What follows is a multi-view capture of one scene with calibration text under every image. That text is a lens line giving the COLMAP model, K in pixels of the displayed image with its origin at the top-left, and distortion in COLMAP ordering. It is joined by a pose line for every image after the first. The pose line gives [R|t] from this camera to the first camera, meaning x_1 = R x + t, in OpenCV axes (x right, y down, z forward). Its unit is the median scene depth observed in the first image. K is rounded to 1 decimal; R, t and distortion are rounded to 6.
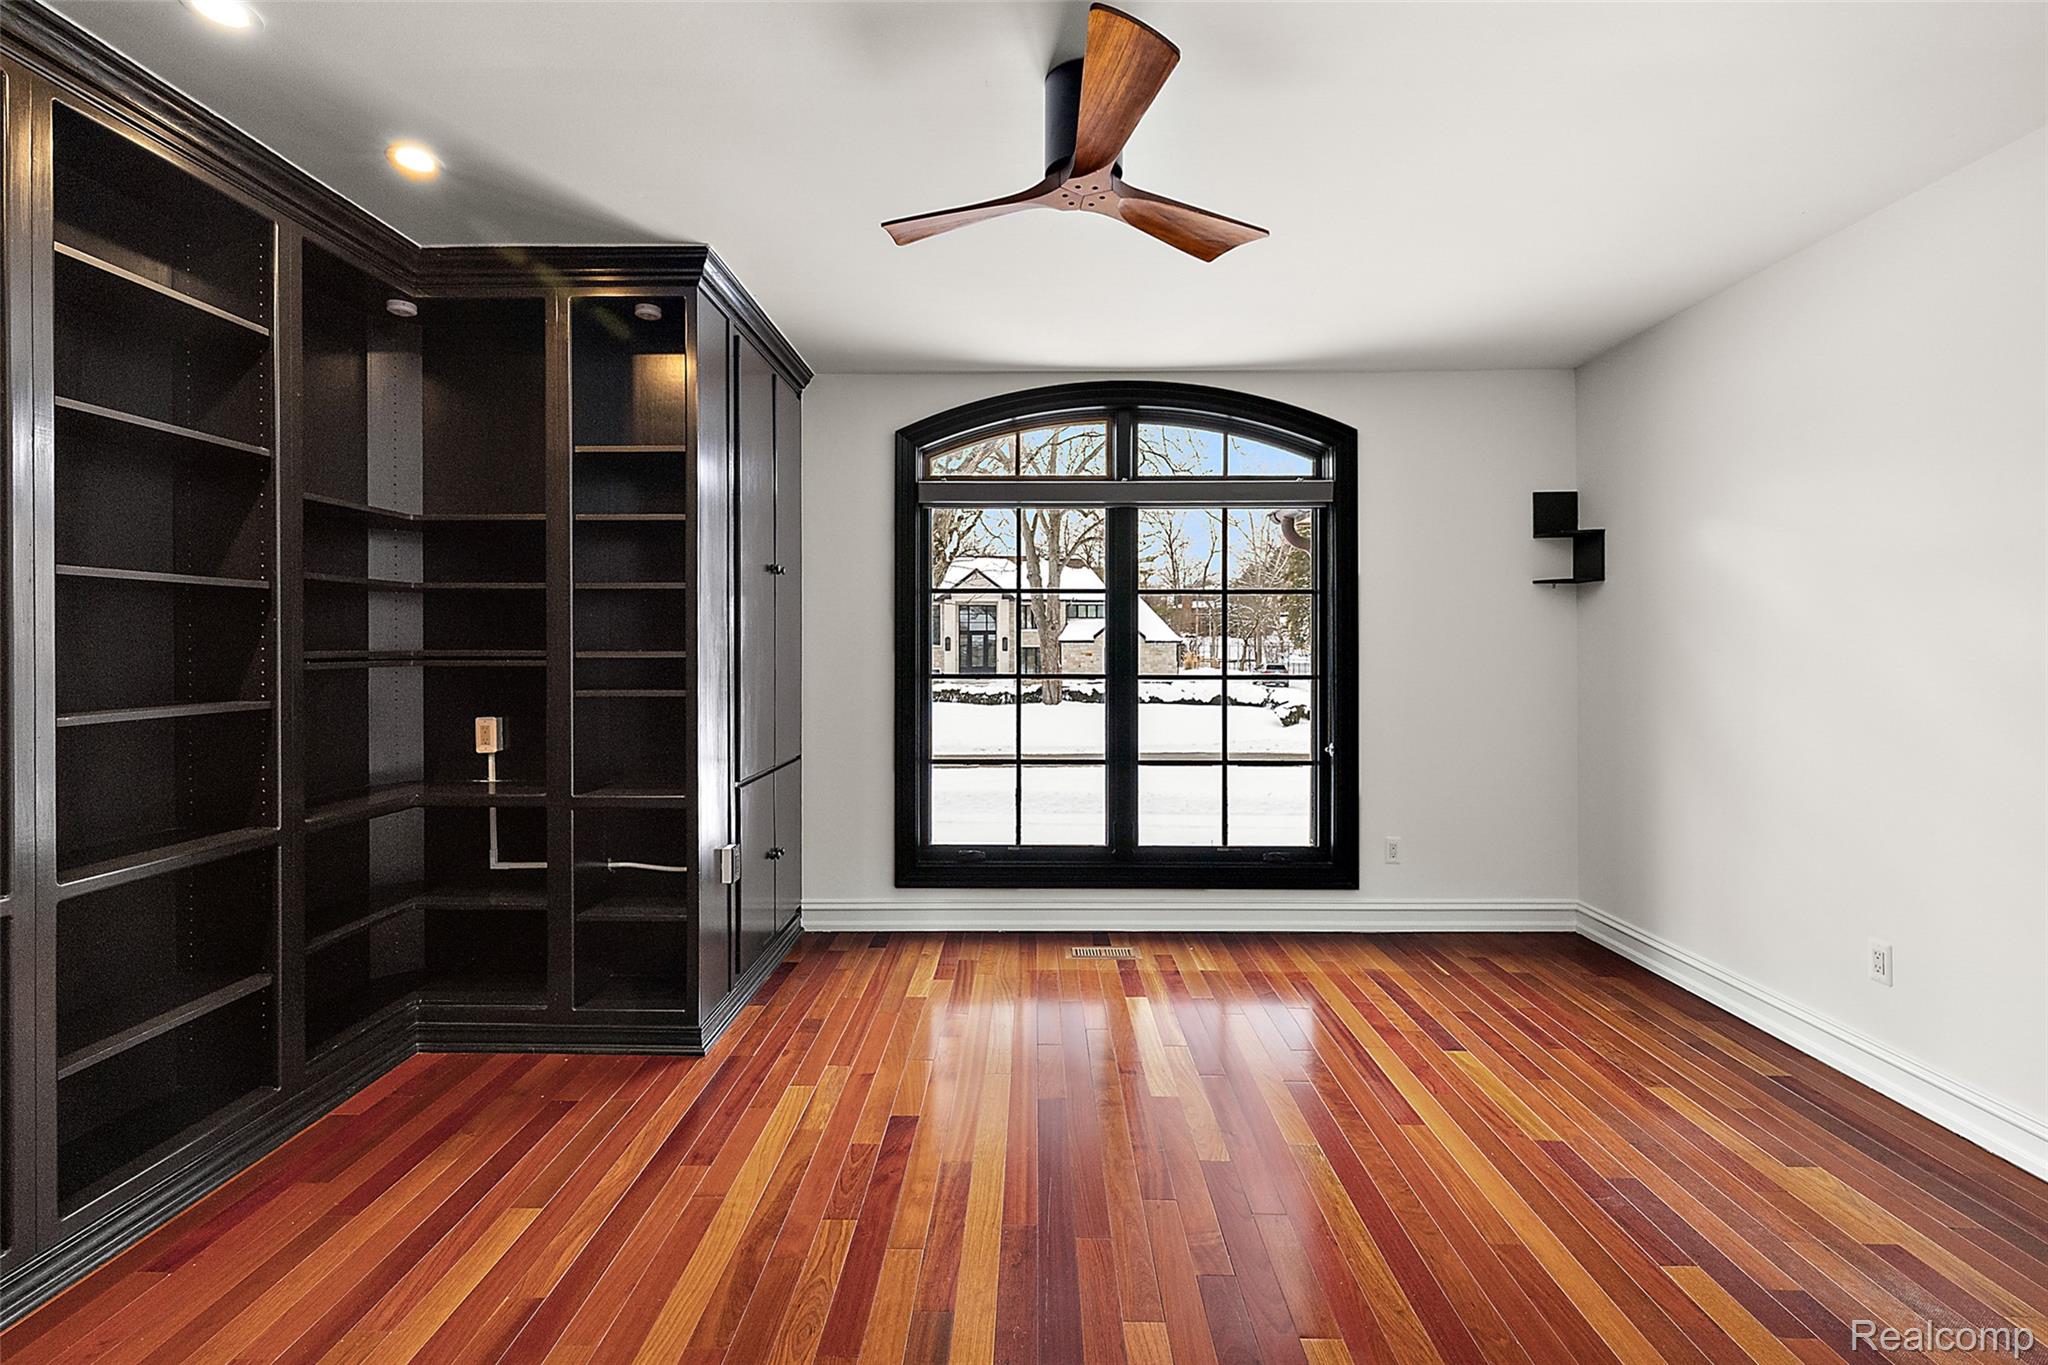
lens RADIAL K [[873.5, 0, 1016.7], [0, 873.5, 653.3], [0, 0, 1]] dist [0.000924, 0.000034]
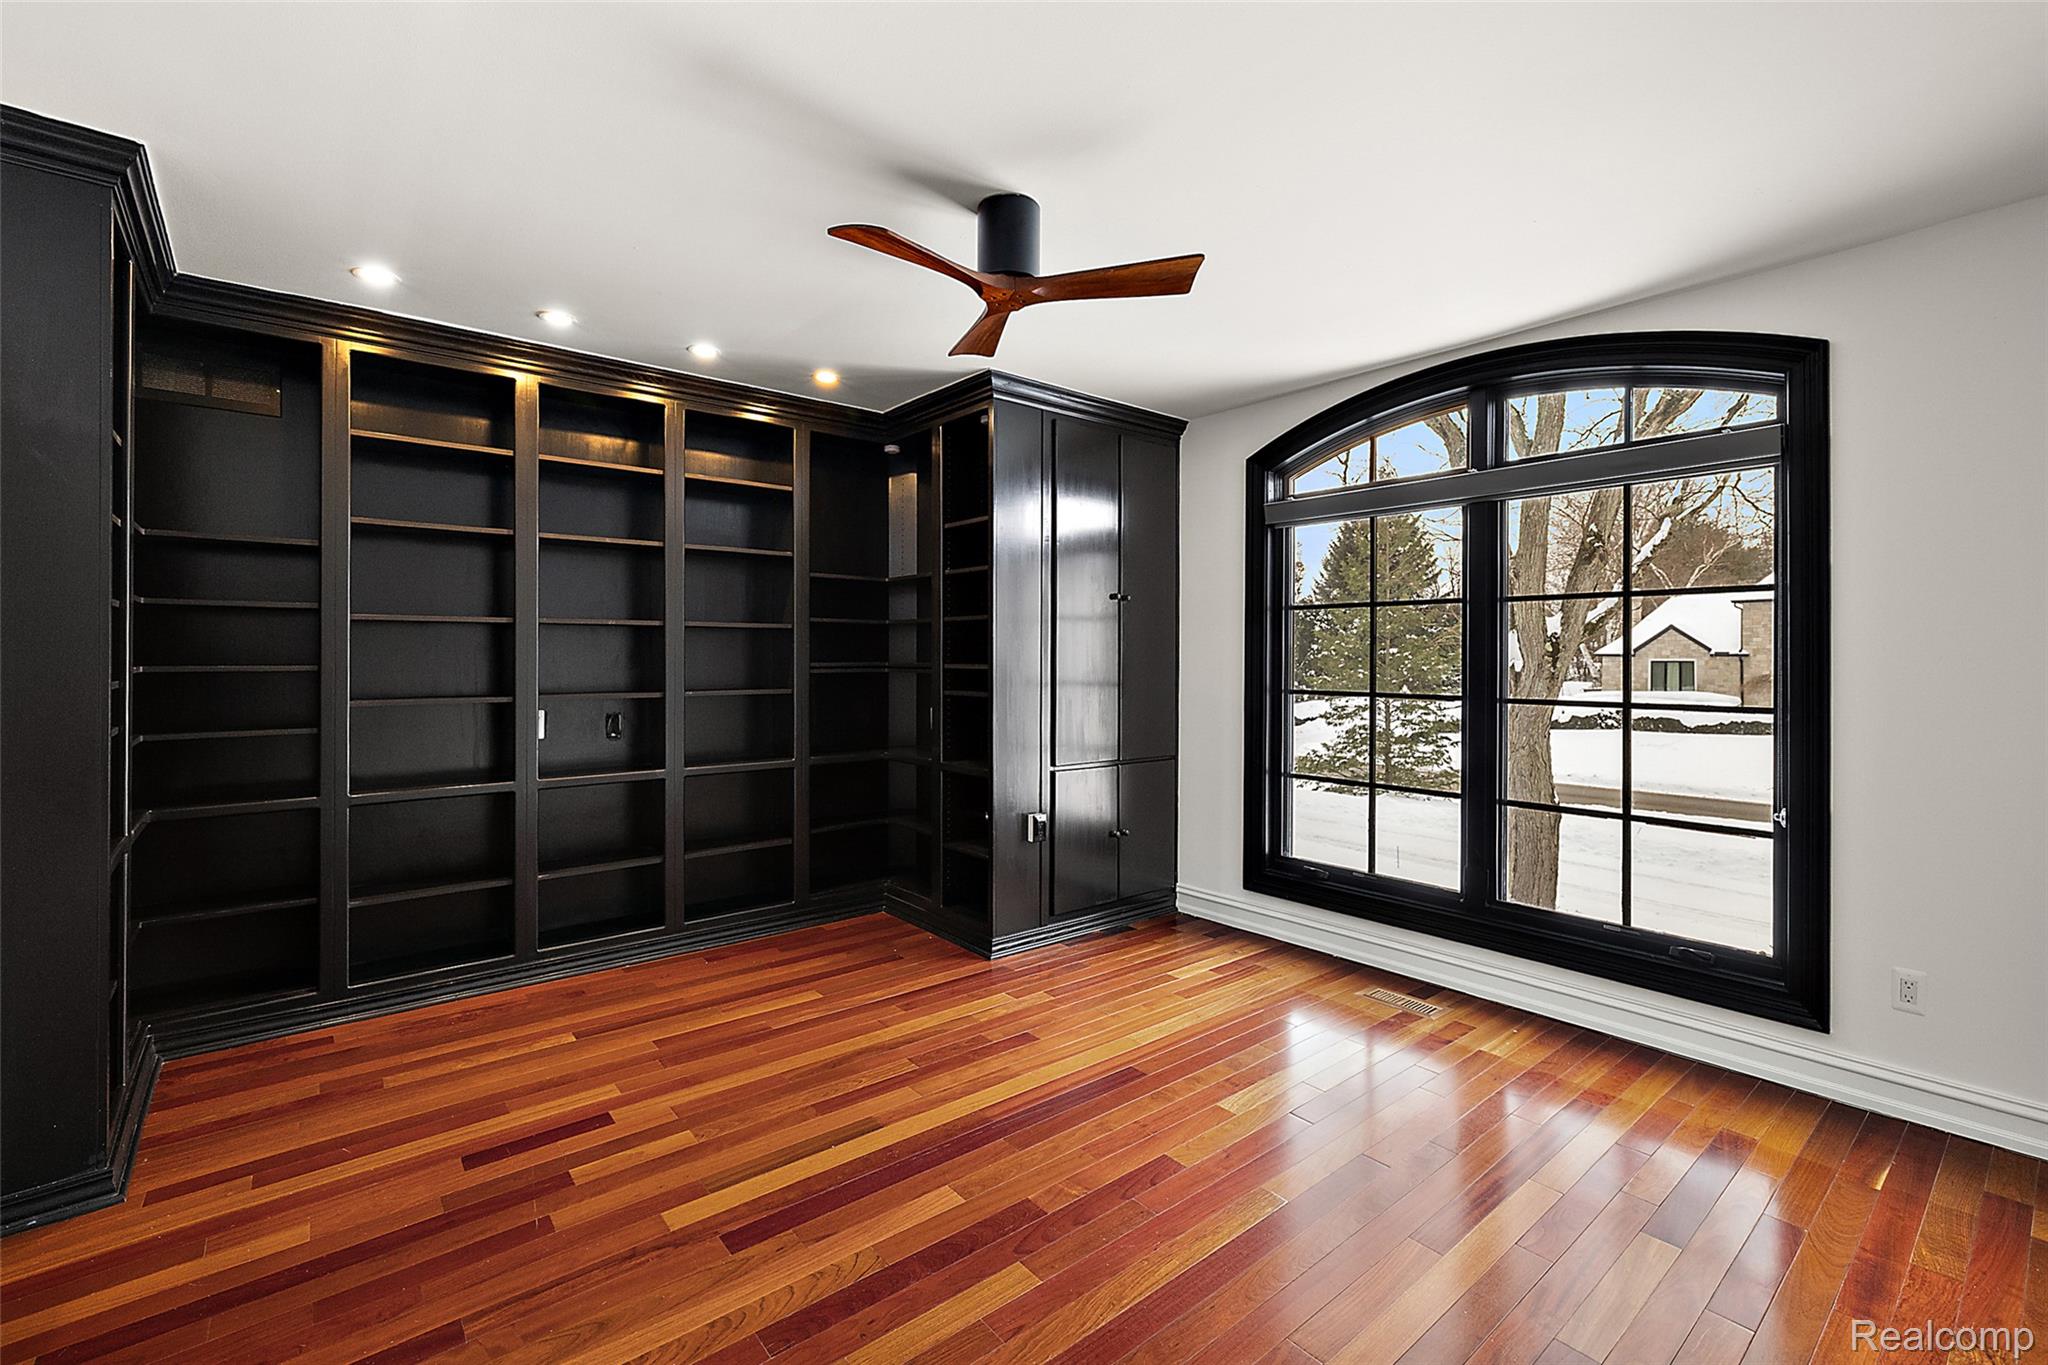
lens RADIAL K [[873.5, 0, 1015.4], [0, 873.5, 664.8], [0, 0, 1]] dist [0.000924, 0.000034]
pose [[0.644974, 0.009263, -0.764148, 0.497726], [-0.010178, 0.999942, 0.003531, -0.005474], [0.764137, 0.005500, 0.645031, 0.100525]]
